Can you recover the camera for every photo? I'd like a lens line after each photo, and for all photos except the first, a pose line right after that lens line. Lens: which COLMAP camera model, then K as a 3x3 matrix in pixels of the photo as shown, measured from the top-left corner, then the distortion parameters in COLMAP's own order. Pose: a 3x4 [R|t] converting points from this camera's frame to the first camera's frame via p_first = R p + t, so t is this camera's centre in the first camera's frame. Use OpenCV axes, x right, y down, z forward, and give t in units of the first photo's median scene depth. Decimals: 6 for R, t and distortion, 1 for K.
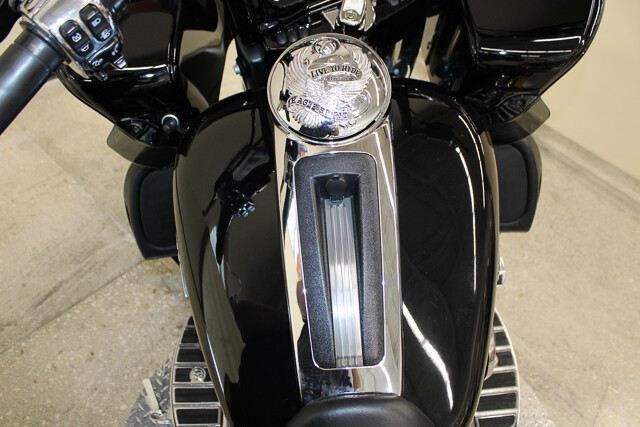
lens RADIAL K [[523.2, 0, 320.0], [0, 523.2, 213.5], [0, 0, 1]] dist [-0.159957, 0.123444]
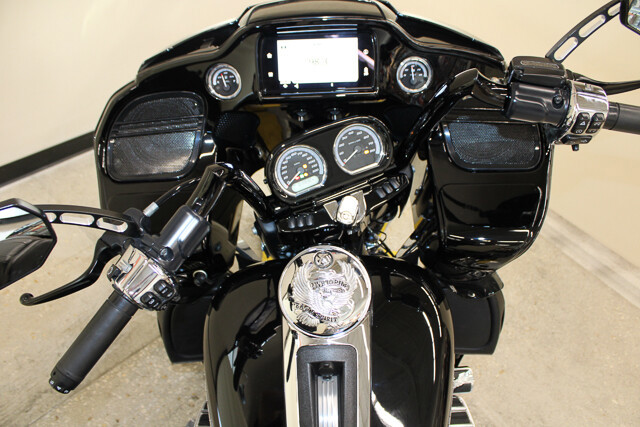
lens RADIAL K [[523.2, 0, 320.0], [0, 523.2, 213.5], [0, 0, 1]] dist [-0.159957, 0.123444]
pose [[0.999114, 0.039027, -0.015722, 0.007271], [-0.039572, 0.998569, -0.035970, -0.155130], [0.014295, 0.036561, 0.999229, -0.137603]]
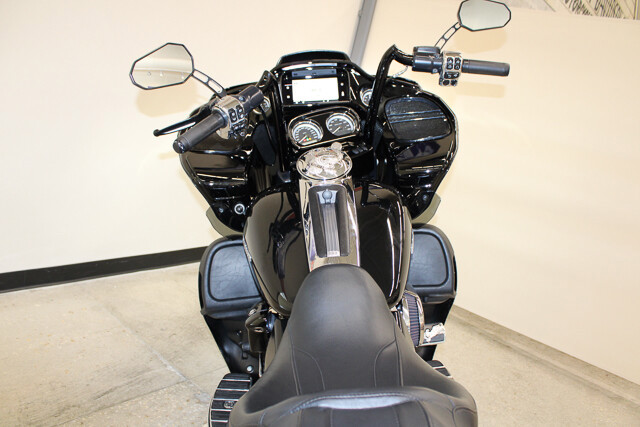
lens RADIAL K [[523.2, 0, 320.0], [0, 523.2, 213.5], [0, 0, 1]] dist [-0.159957, 0.123444]
pose [[0.999979, 0.005797, -0.002916, 0.002690], [-0.006450, 0.838875, -0.544285, 0.455100], [-0.000709, 0.544293, 0.838895, -0.304329]]
